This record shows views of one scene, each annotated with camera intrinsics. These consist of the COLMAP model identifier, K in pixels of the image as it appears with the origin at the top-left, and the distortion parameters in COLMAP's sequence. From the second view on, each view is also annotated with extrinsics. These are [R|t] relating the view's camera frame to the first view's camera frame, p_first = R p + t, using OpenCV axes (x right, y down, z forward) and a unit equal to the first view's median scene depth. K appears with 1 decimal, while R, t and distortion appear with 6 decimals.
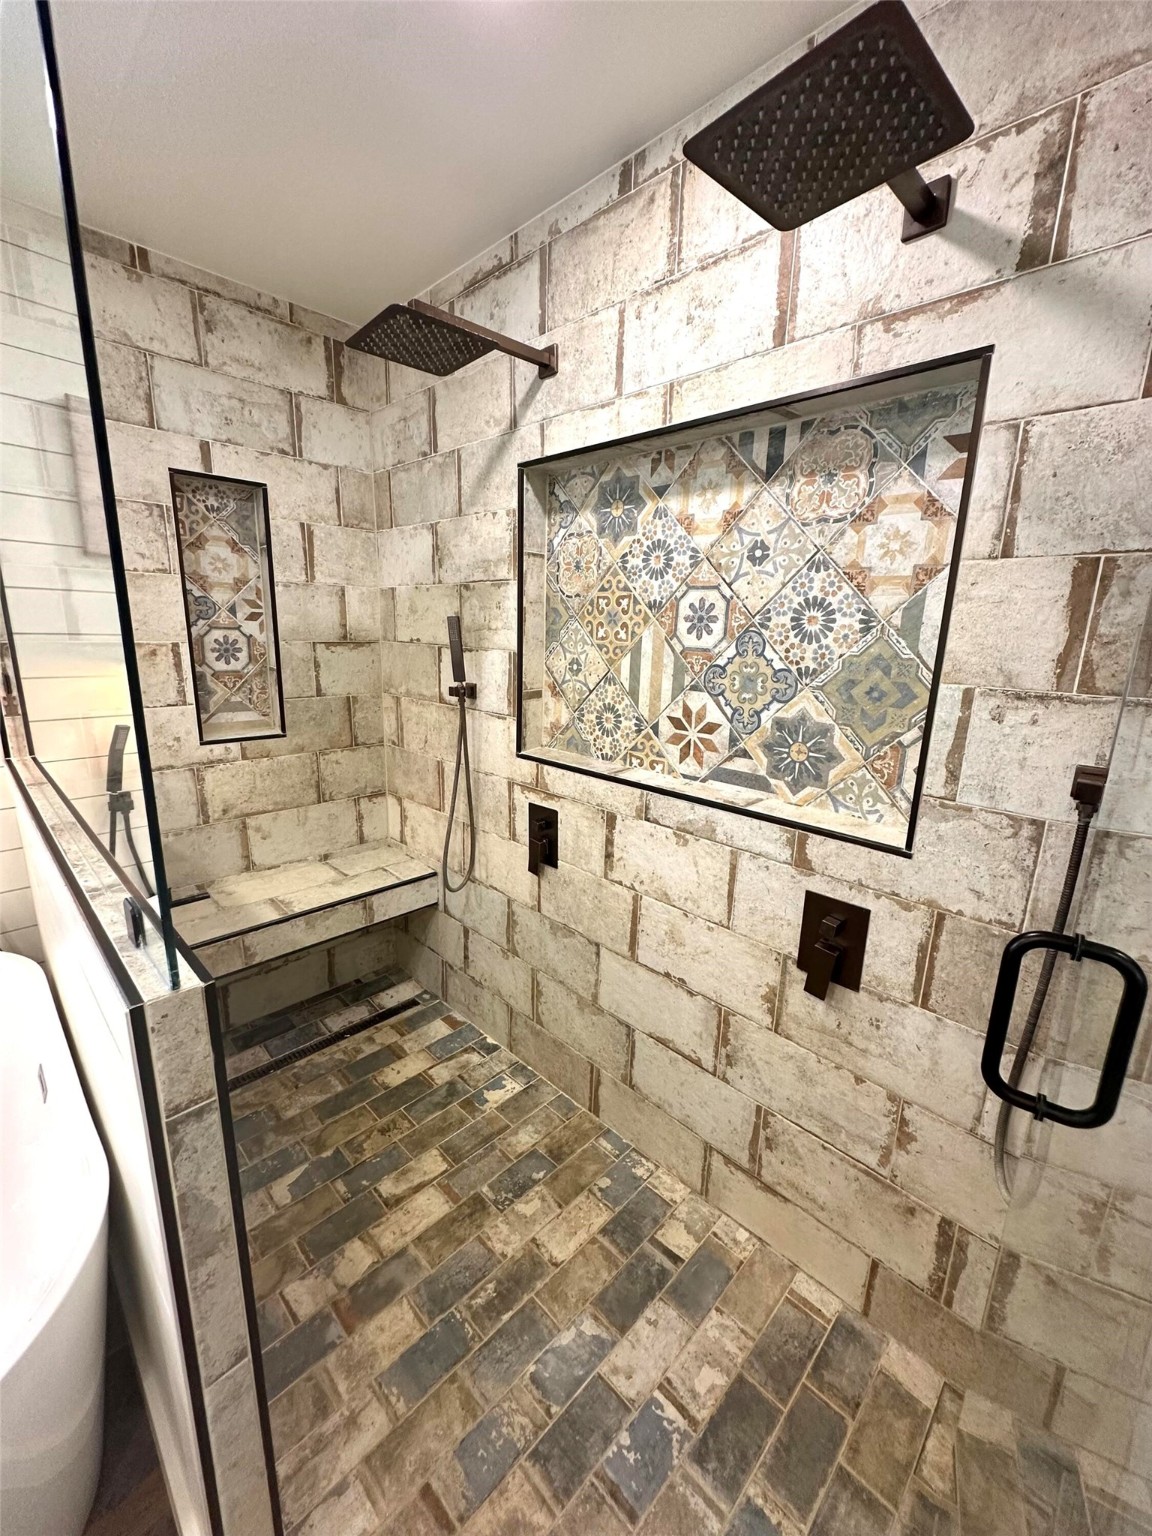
lens RADIAL K [[614.8, 0, 579.4], [0, 614.8, 769.6], [0, 0, 1]] dist [-0.003988, -0.000213]
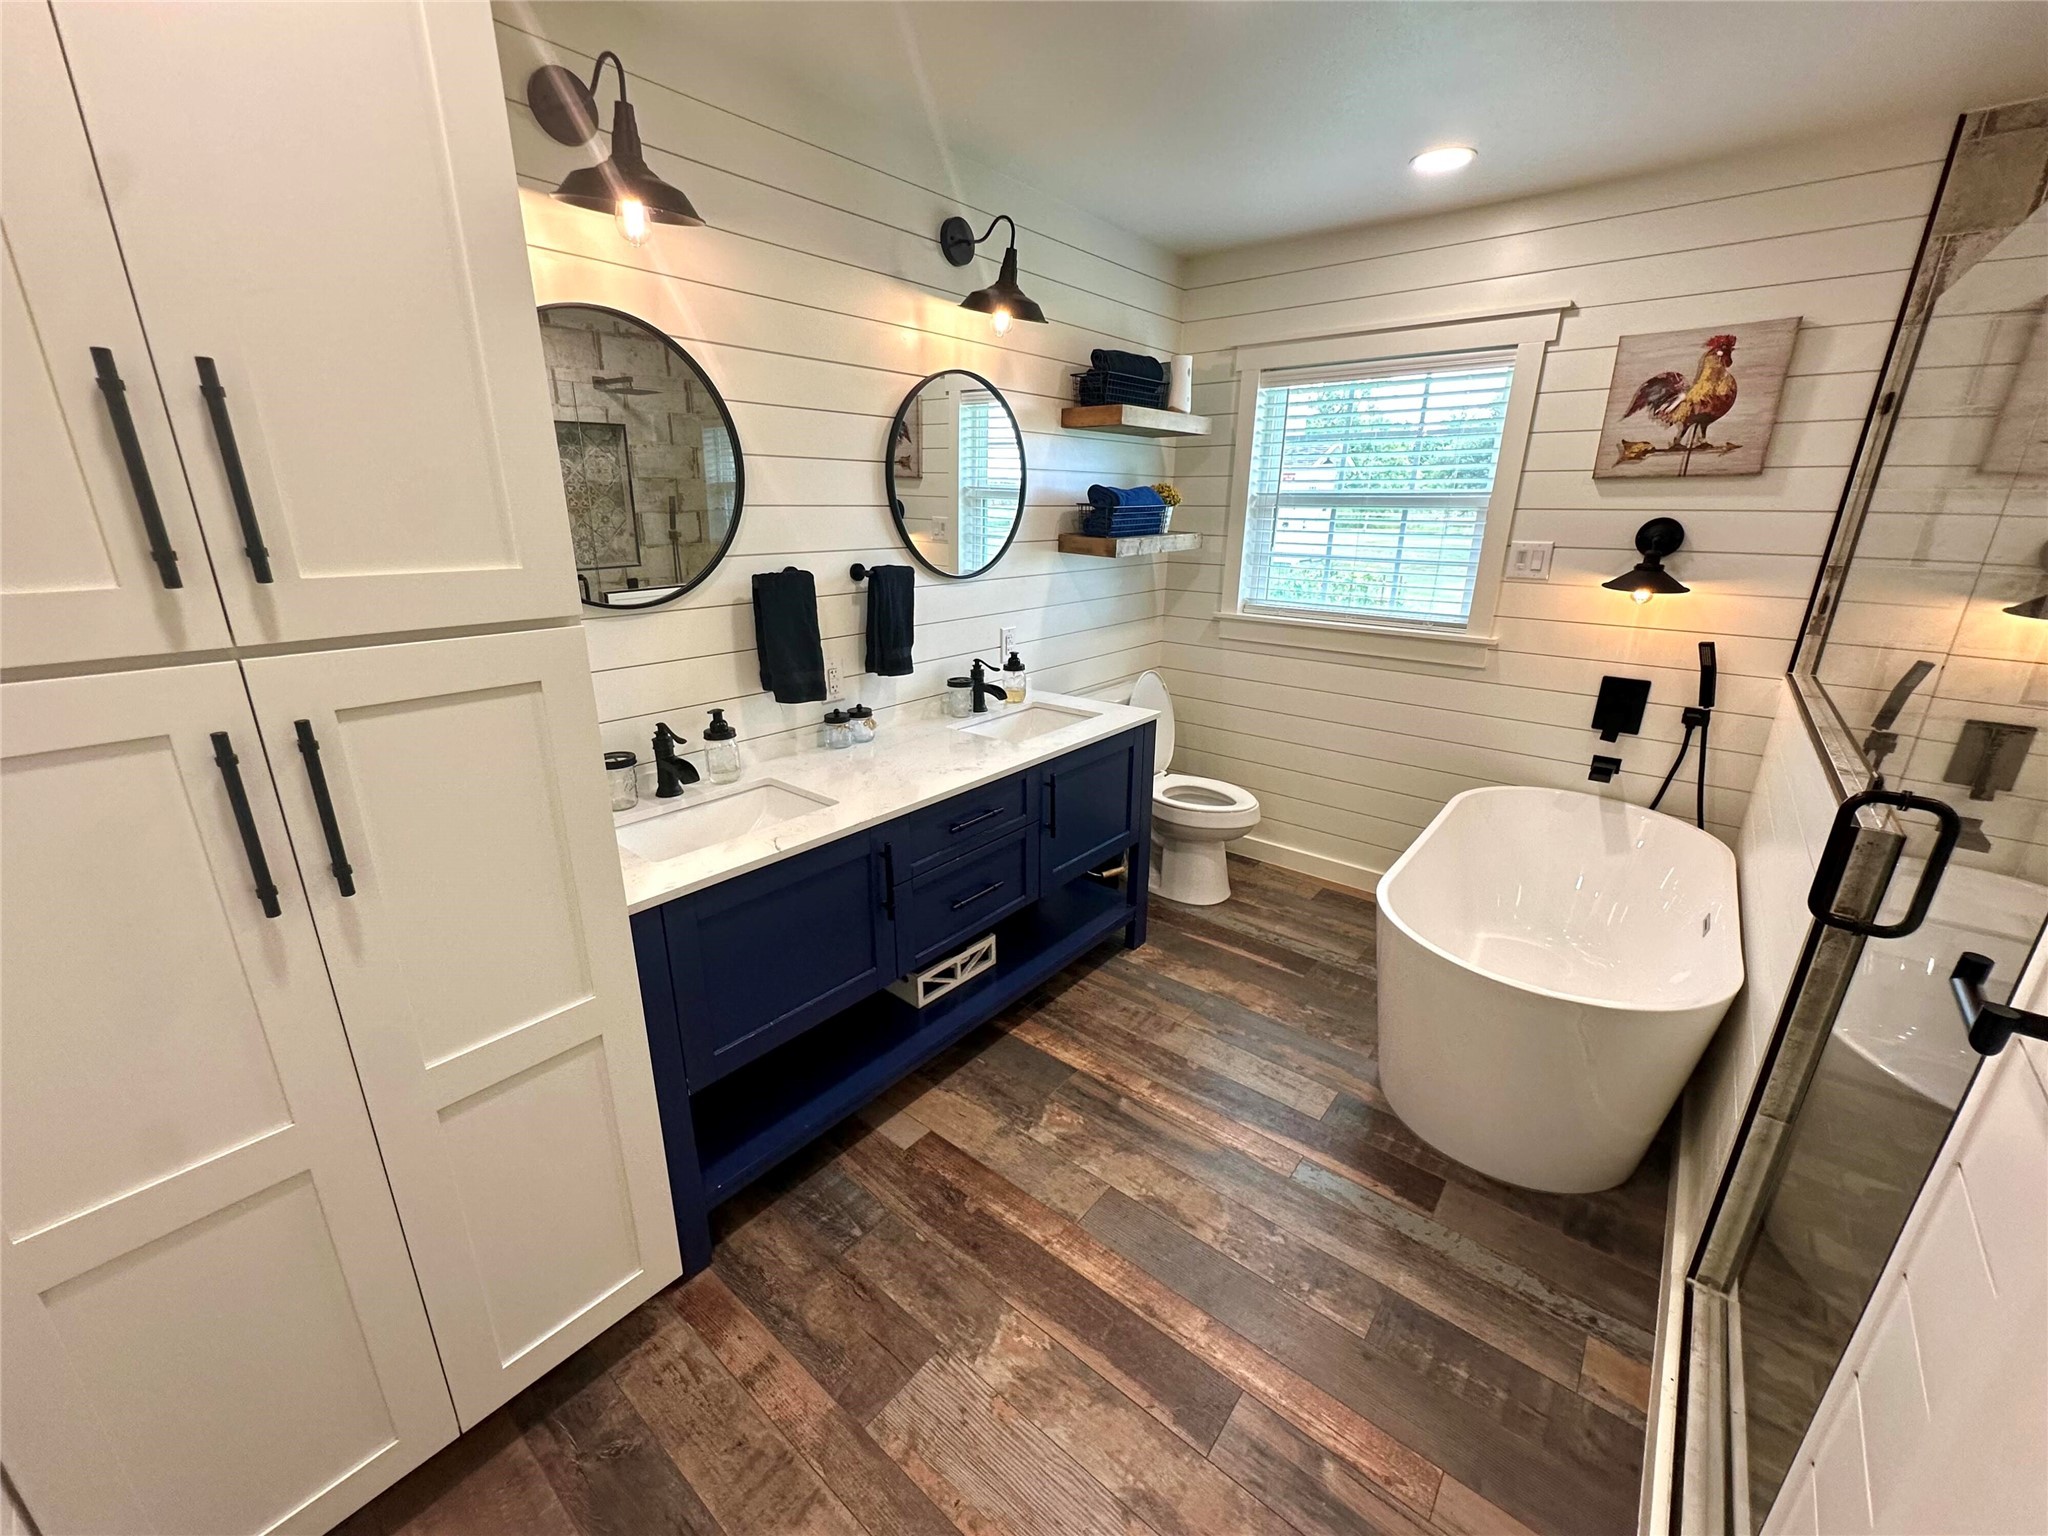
lens RADIAL K [[819.7, 0, 1024.0], [0, 819.7, 776.5], [0, 0, 1]] dist [-0.003988, -0.000213]
pose [[0.095465, 0.293008, -0.951332, 0.356334], [-0.237396, 0.934823, 0.264101, 0.091522], [0.966711, 0.200630, 0.158801, -0.491633]]
